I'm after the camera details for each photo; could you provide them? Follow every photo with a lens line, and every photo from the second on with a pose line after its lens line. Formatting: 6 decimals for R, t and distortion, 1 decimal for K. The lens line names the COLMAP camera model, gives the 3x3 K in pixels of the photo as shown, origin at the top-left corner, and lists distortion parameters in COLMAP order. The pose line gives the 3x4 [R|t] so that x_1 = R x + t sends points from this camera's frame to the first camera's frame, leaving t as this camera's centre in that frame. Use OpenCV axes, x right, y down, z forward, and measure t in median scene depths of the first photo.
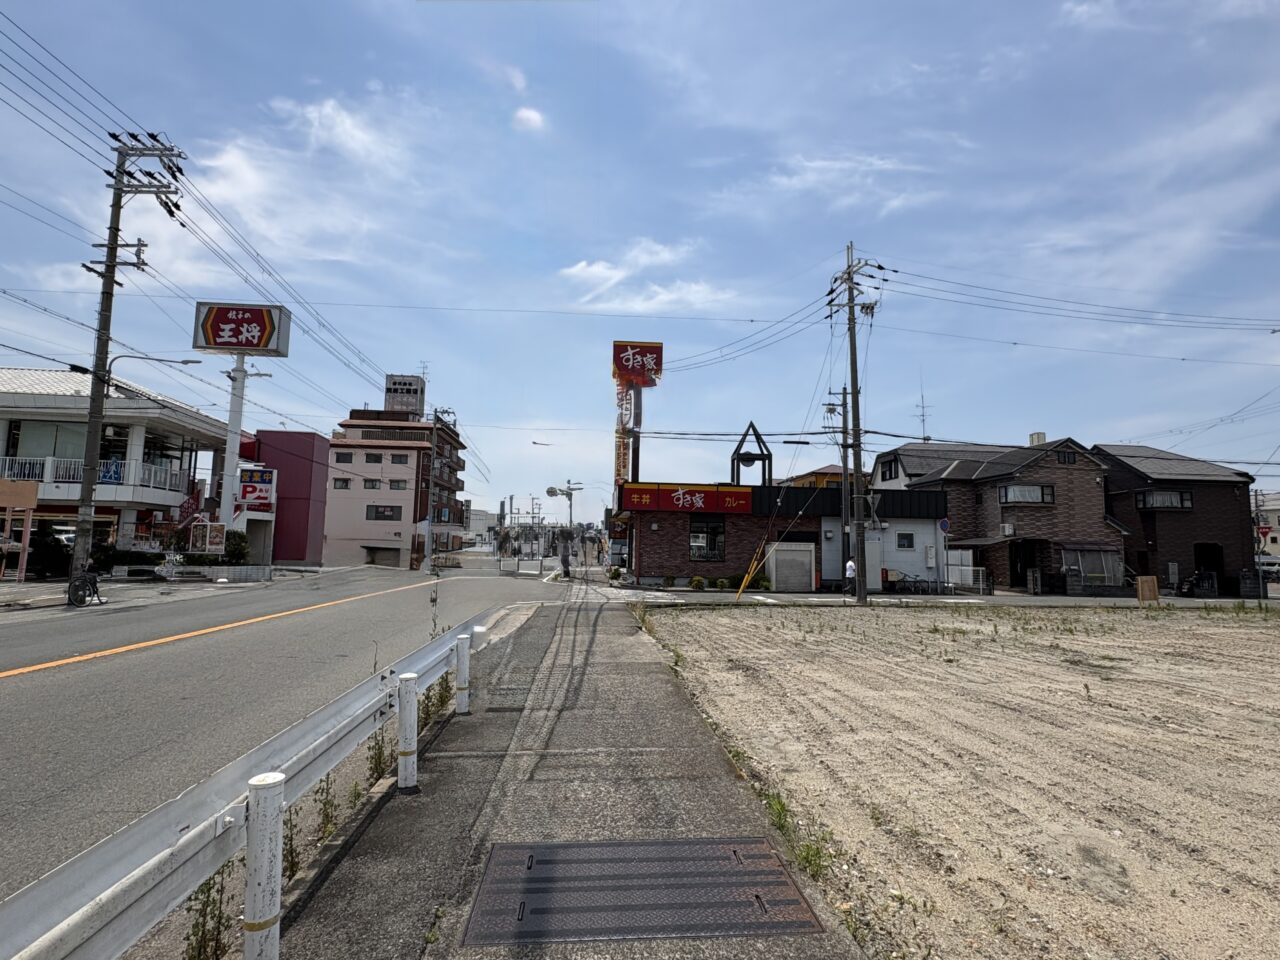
lens RADIAL K [[673.2, 0, 642.5], [0, 673.2, 479.5], [0, 0, 1]] dist [0.000341, -0.000047]
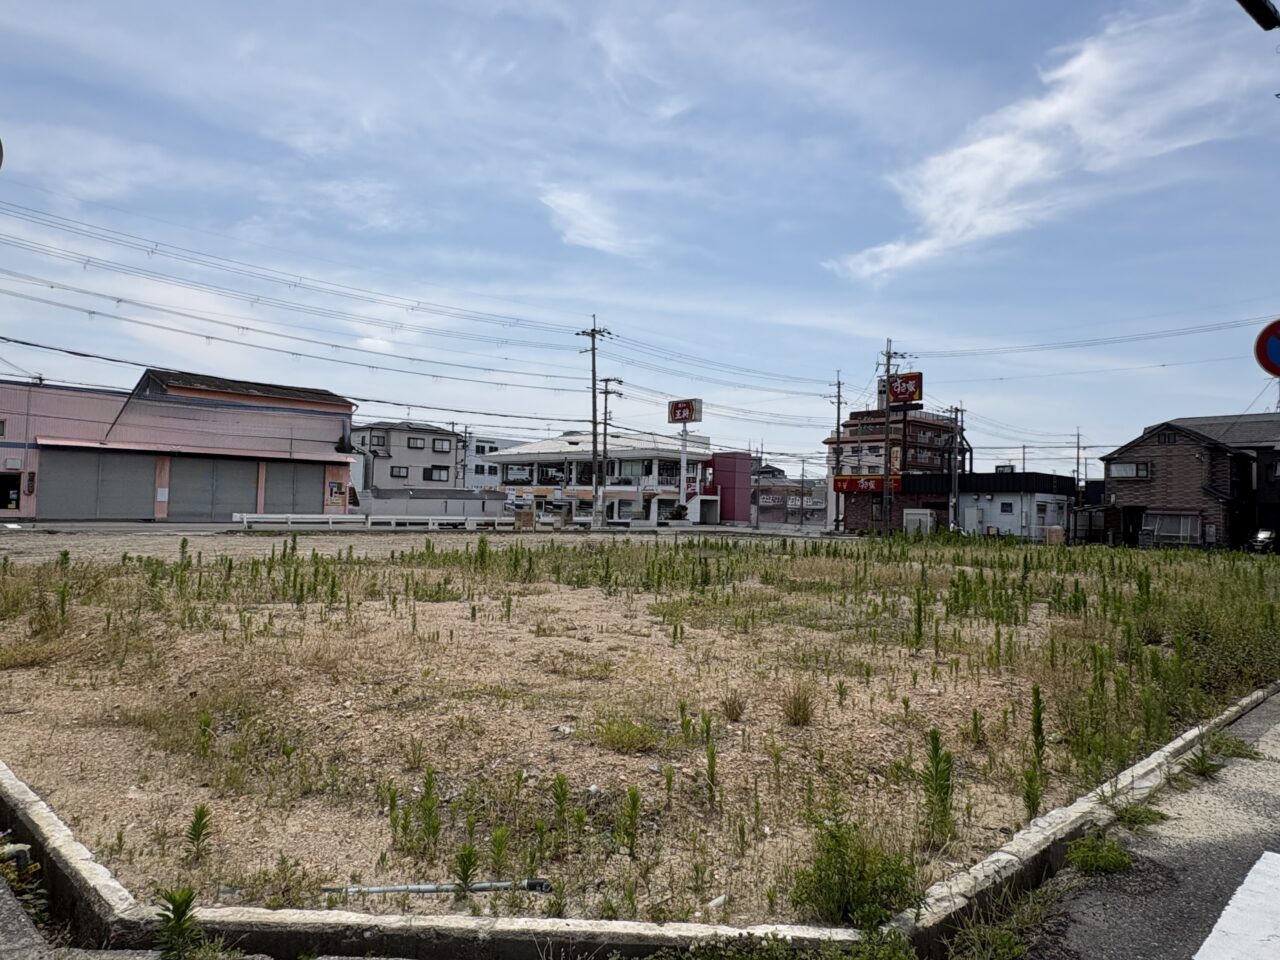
lens RADIAL K [[810.1, 0, 639.9], [0, 810.1, 480.7], [0, 0, 1]] dist [0.004530, 0.001255]
pose [[0.622633, -0.032895, -0.781822, 1.152222], [0.065073, 0.997832, 0.009840, -0.032024], [0.779803, -0.057002, 0.623424, -0.635203]]
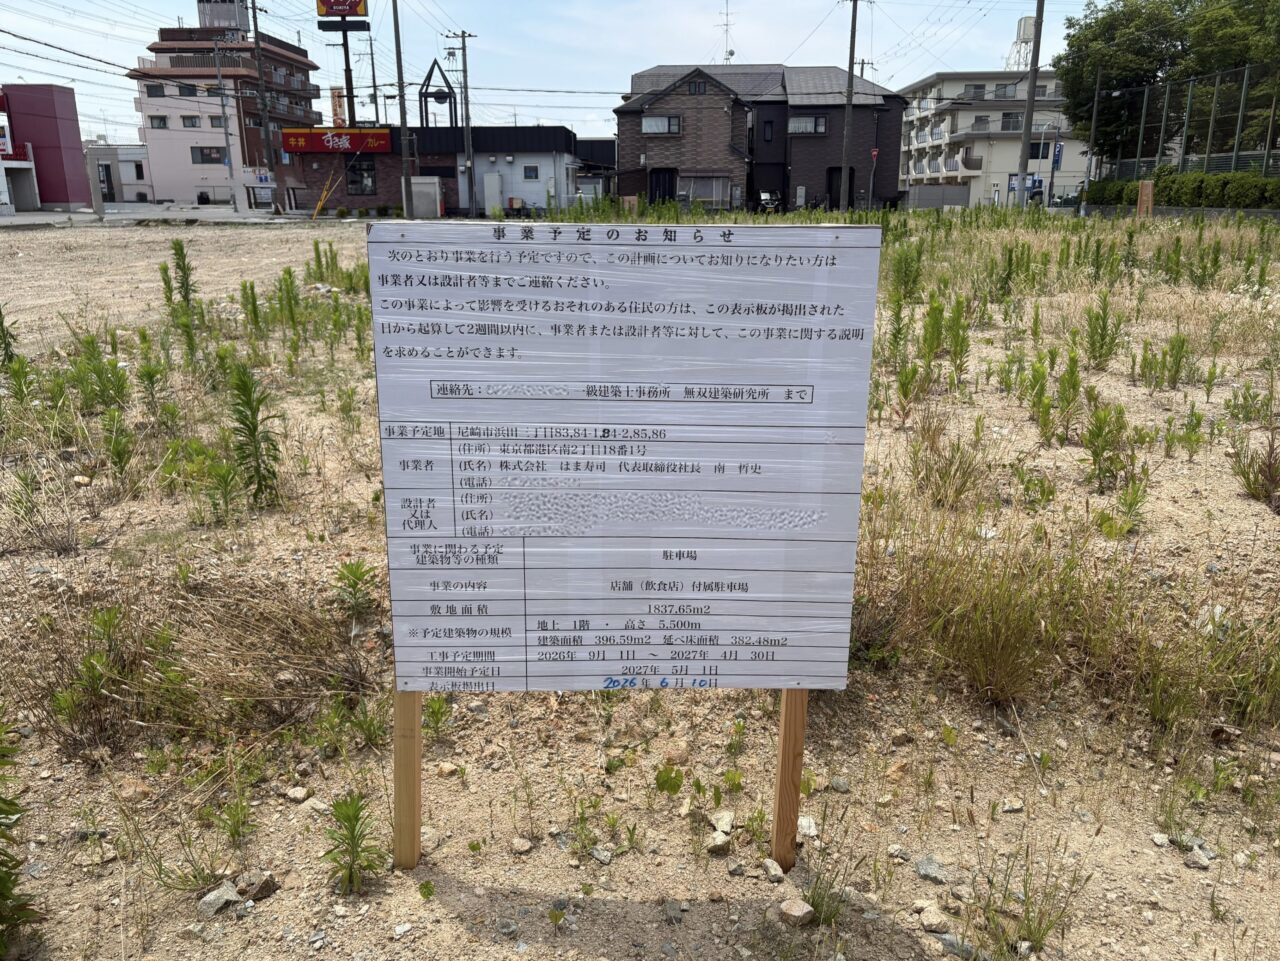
lens RADIAL K [[989.0, 0, 638.9], [0, 989.0, 477.9], [0, 0, 1]] dist [0.014858, -0.001909]
pose [[0.993445, 0.007139, -0.114088, 0.706995], [0.035651, 0.928919, 0.368564, -0.039317], [0.108610, -0.370215, 0.922575, -0.689762]]
